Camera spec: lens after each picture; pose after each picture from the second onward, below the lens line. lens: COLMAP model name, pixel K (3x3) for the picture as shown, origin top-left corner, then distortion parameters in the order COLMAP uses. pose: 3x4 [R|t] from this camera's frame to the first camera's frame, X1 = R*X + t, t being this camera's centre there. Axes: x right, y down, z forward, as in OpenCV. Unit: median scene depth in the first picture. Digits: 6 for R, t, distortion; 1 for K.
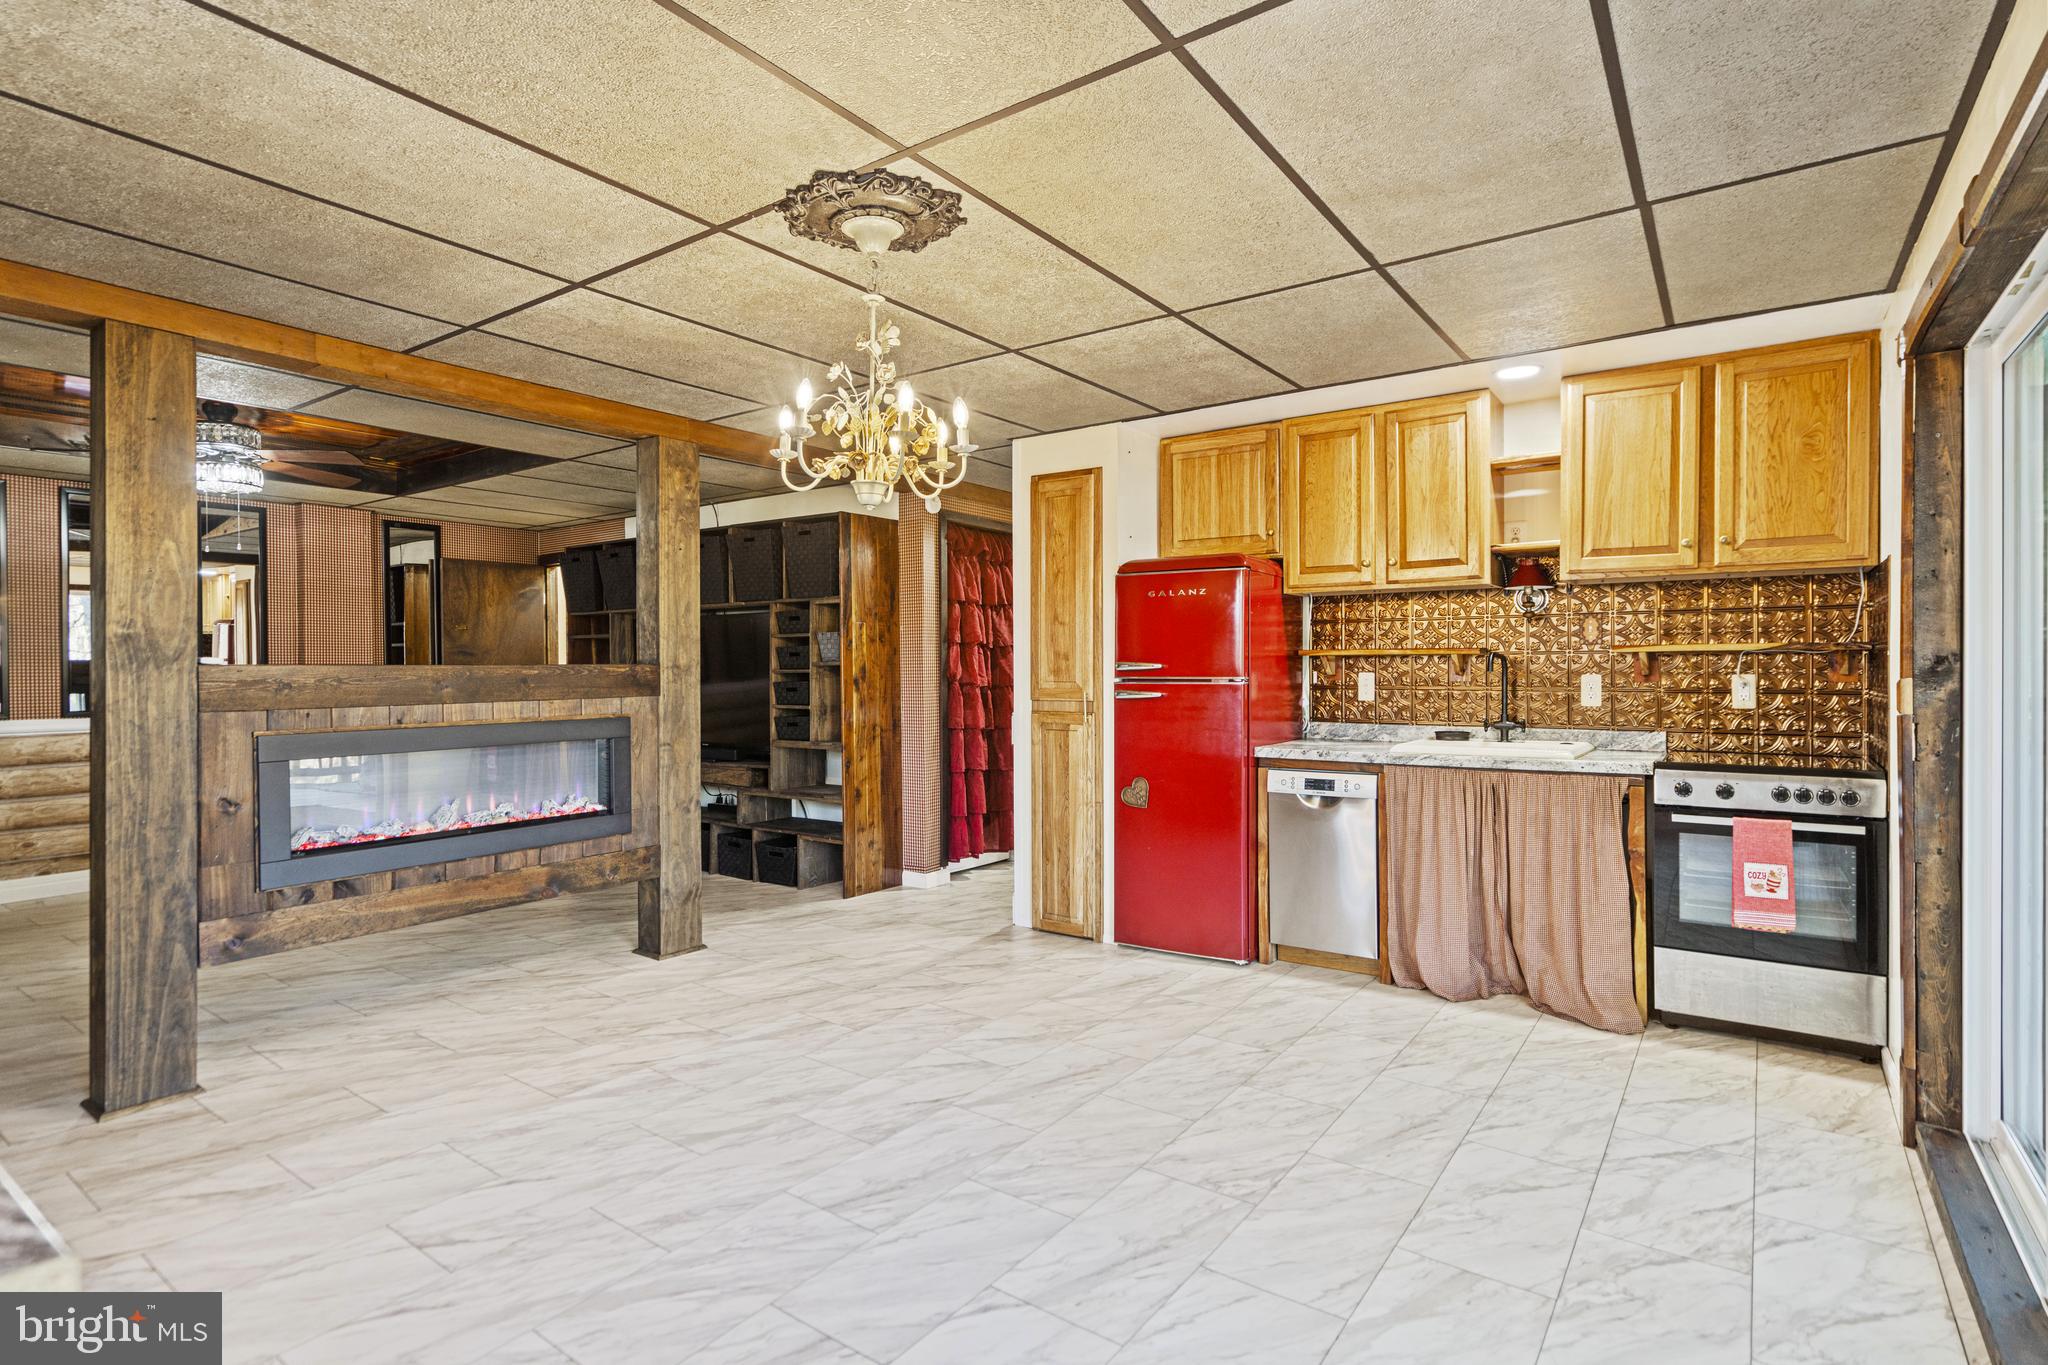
lens RADIAL K [[1018.0, 0, 1009.9], [0, 1018.0, 669.9], [0, 0, 1]] dist [0.003528, 0.000355]
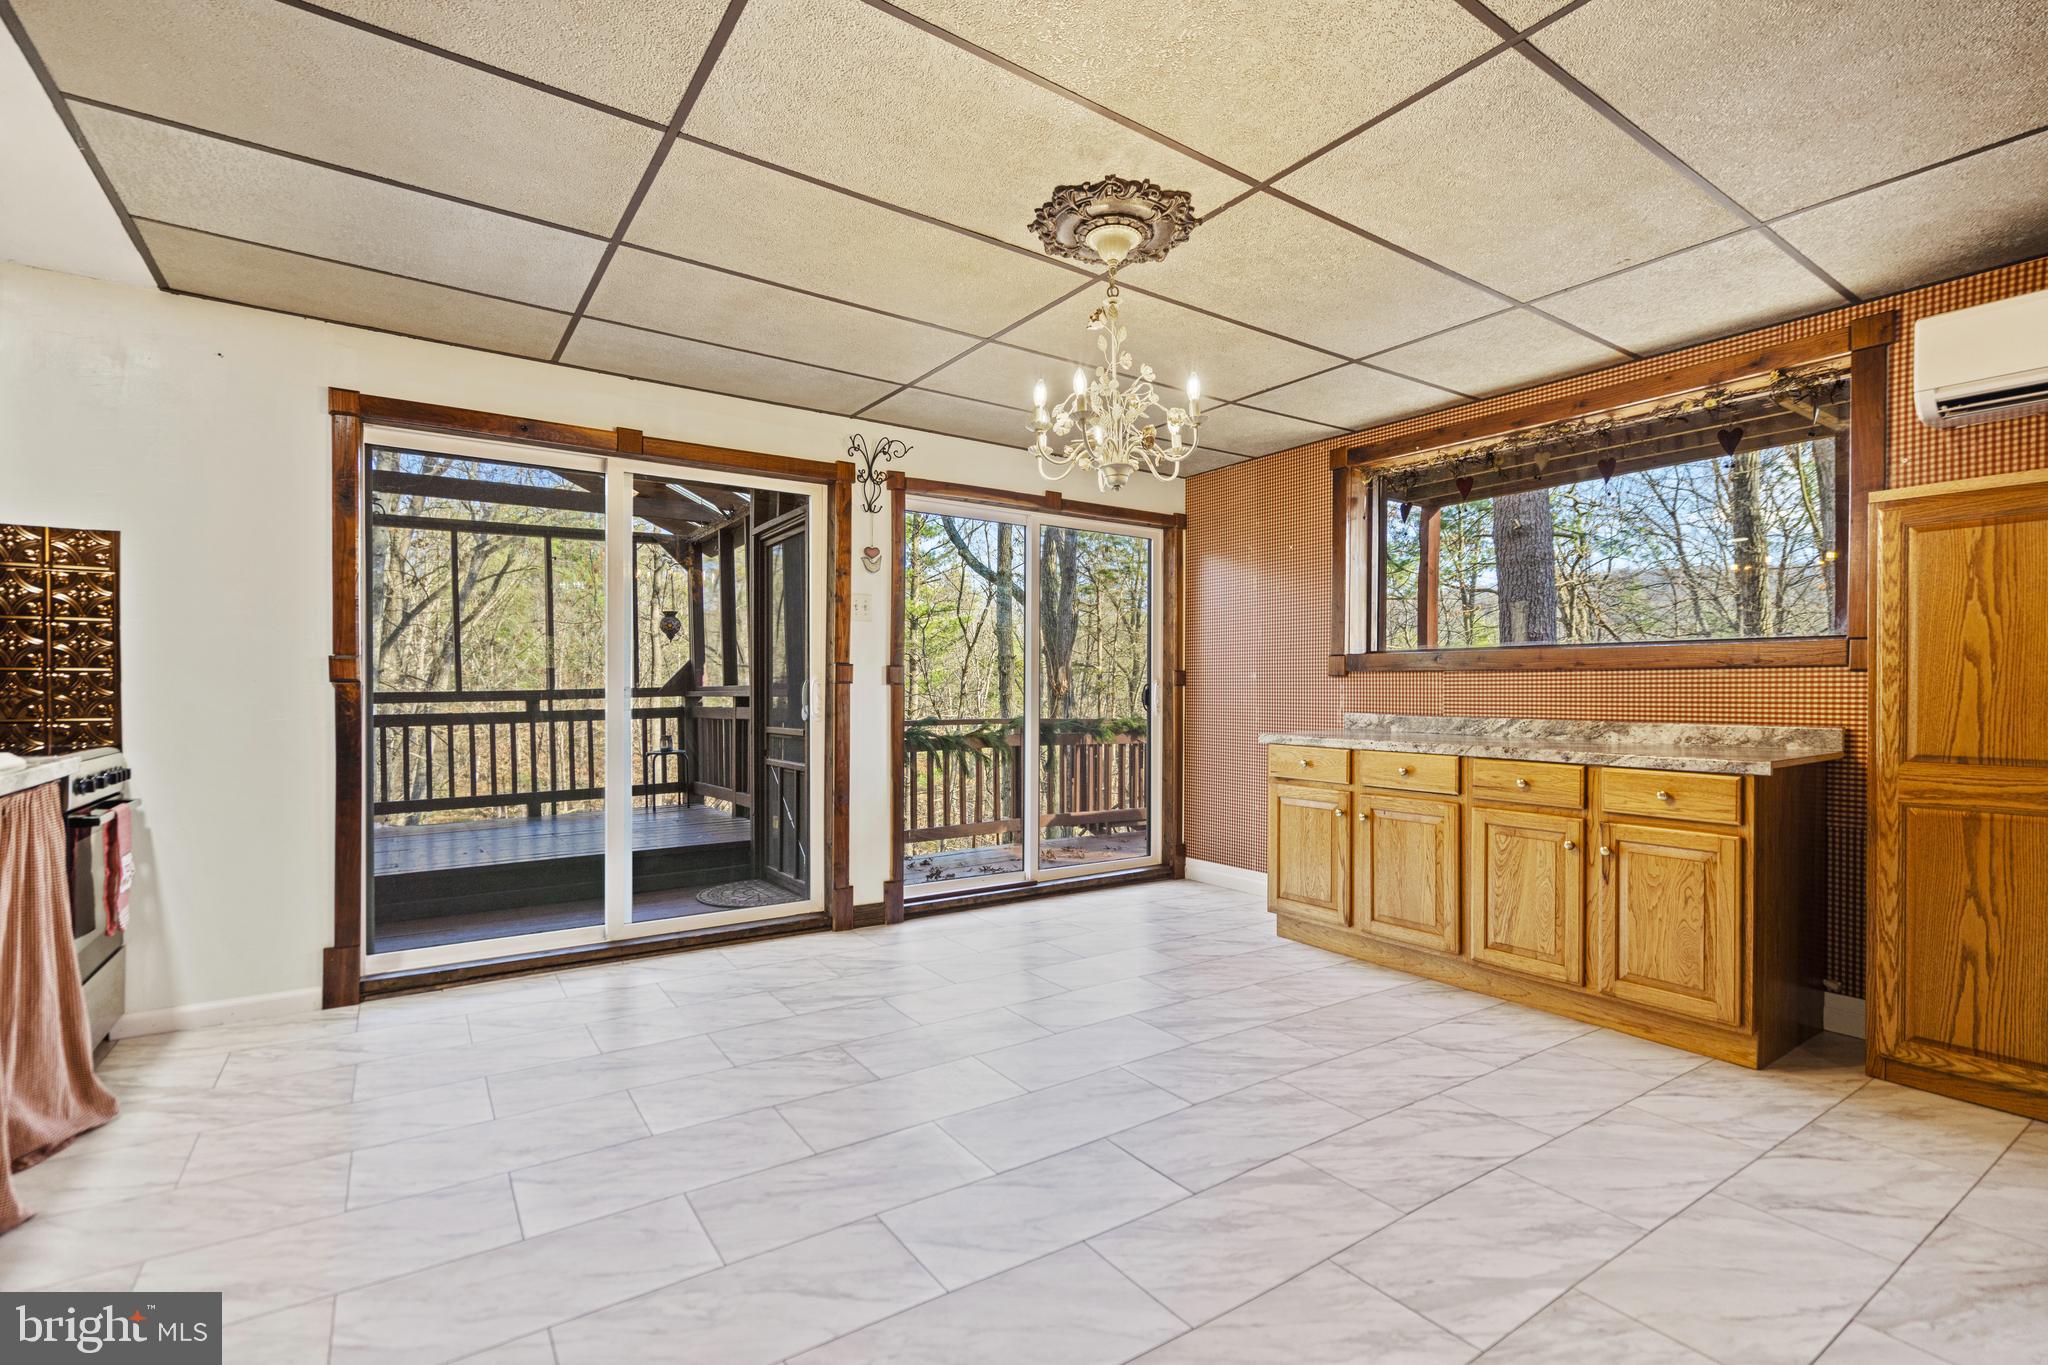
lens RADIAL K [[925.7, 0, 1018.2], [0, 925.7, 709.3], [0, 0, 1]] dist [-0.000193, 0.000195]
pose [[-0.941566, -0.004483, 0.336798, -0.241051], [0.001675, 0.999837, 0.017991, 0.039849], [-0.336824, 0.017504, -0.941405, 1.276008]]
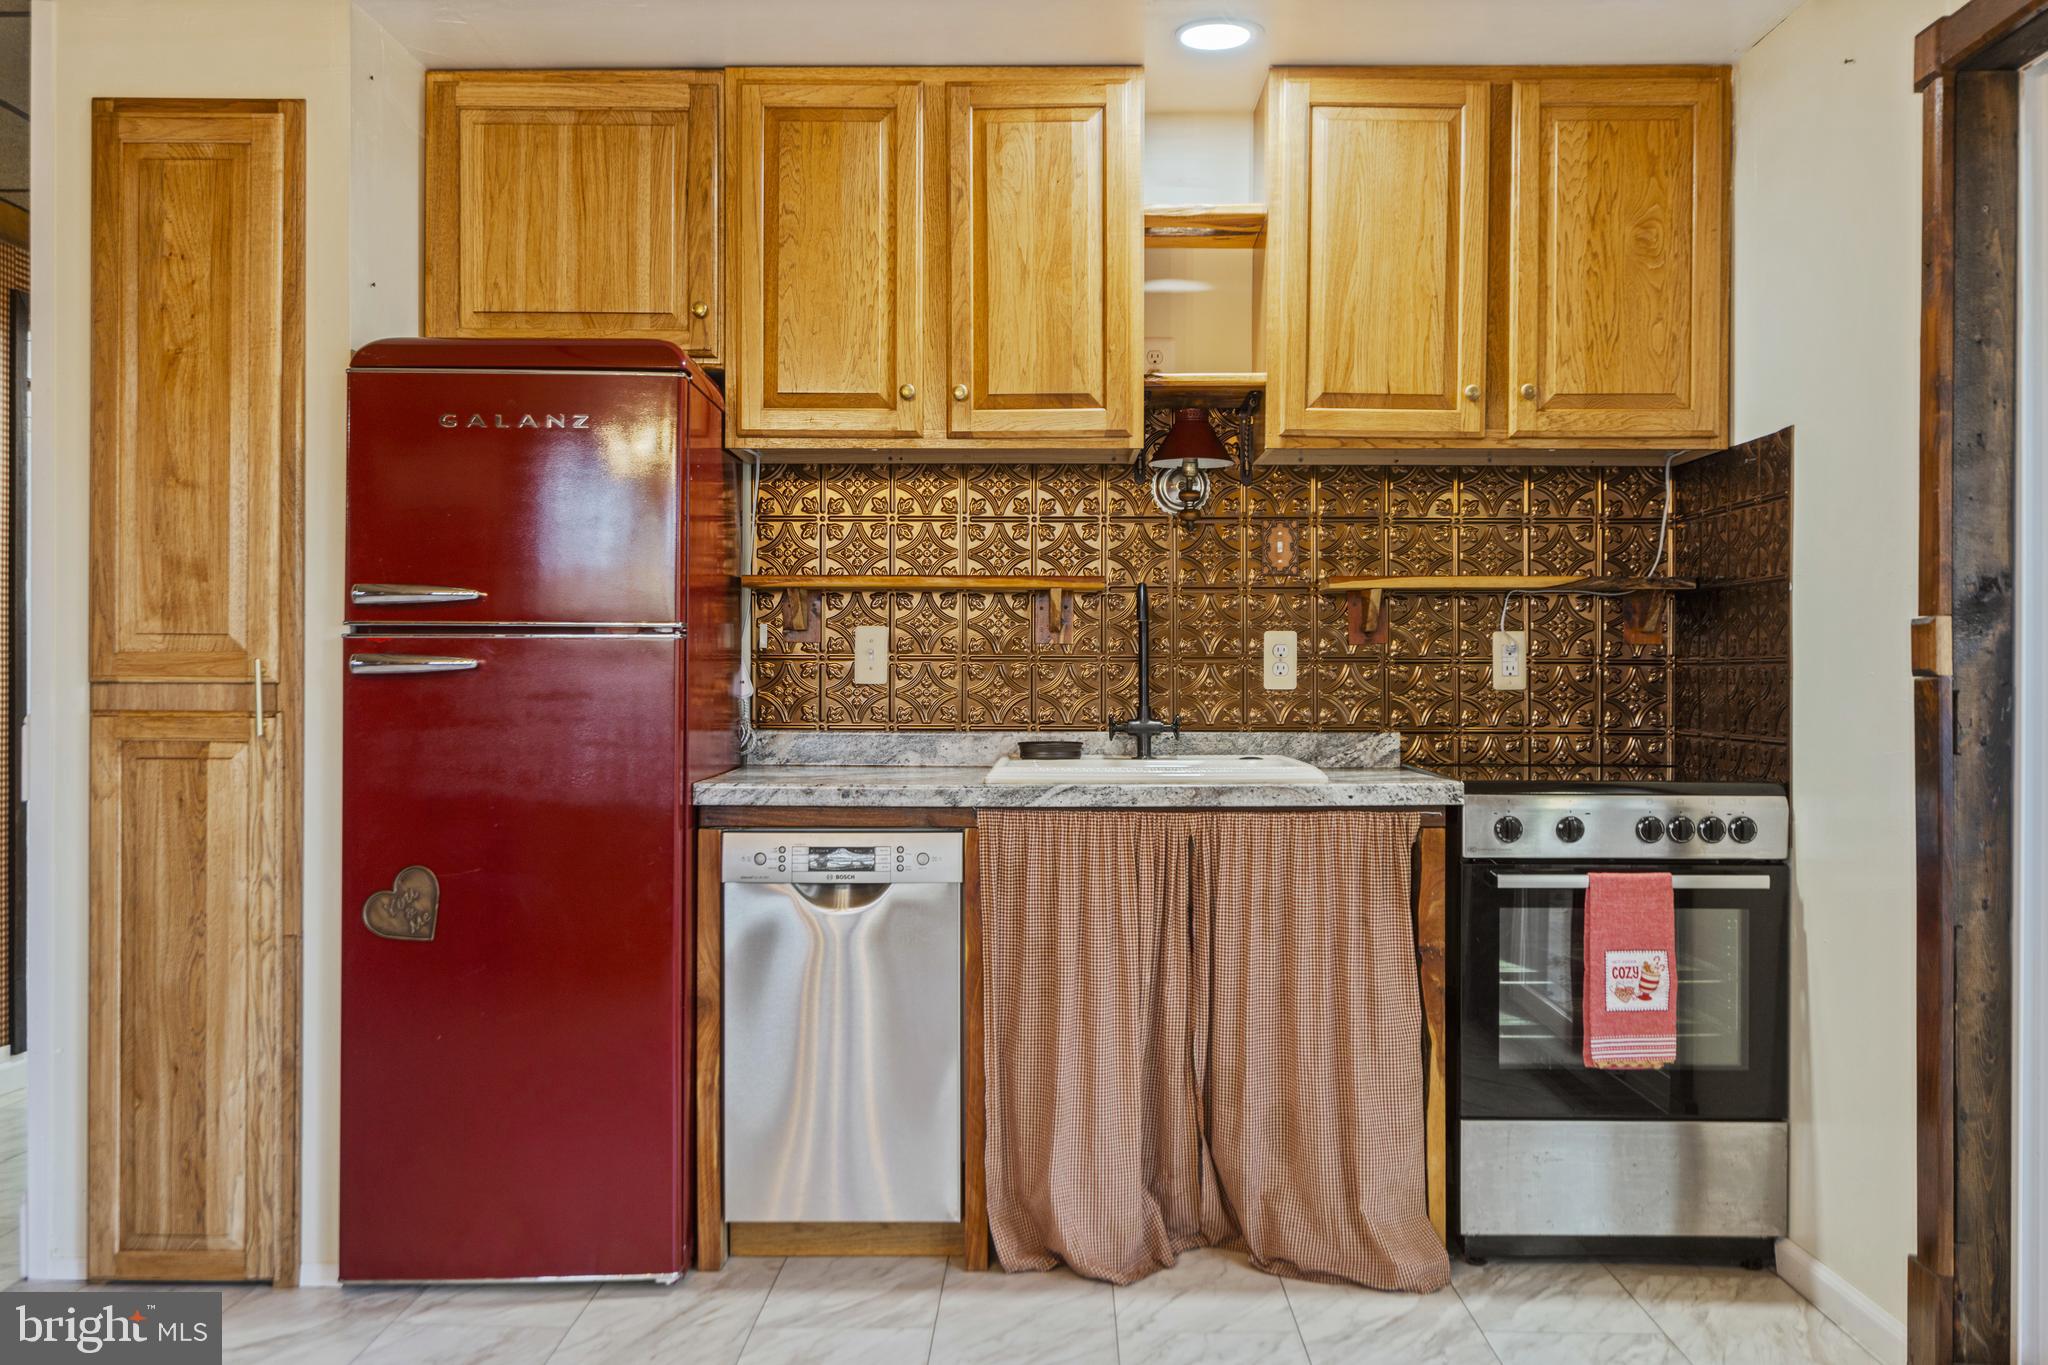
lens RADIAL K [[1863.8, 0, 1028.5], [0, 1863.8, 662.7], [0, 0, 1]] dist [0.011879, -0.007471]
pose [[0.818199, 0.009561, 0.574855, -0.120997], [-0.006587, 0.999952, -0.007257, 0.032366], [-0.574897, 0.002151, 0.818223, 0.288231]]
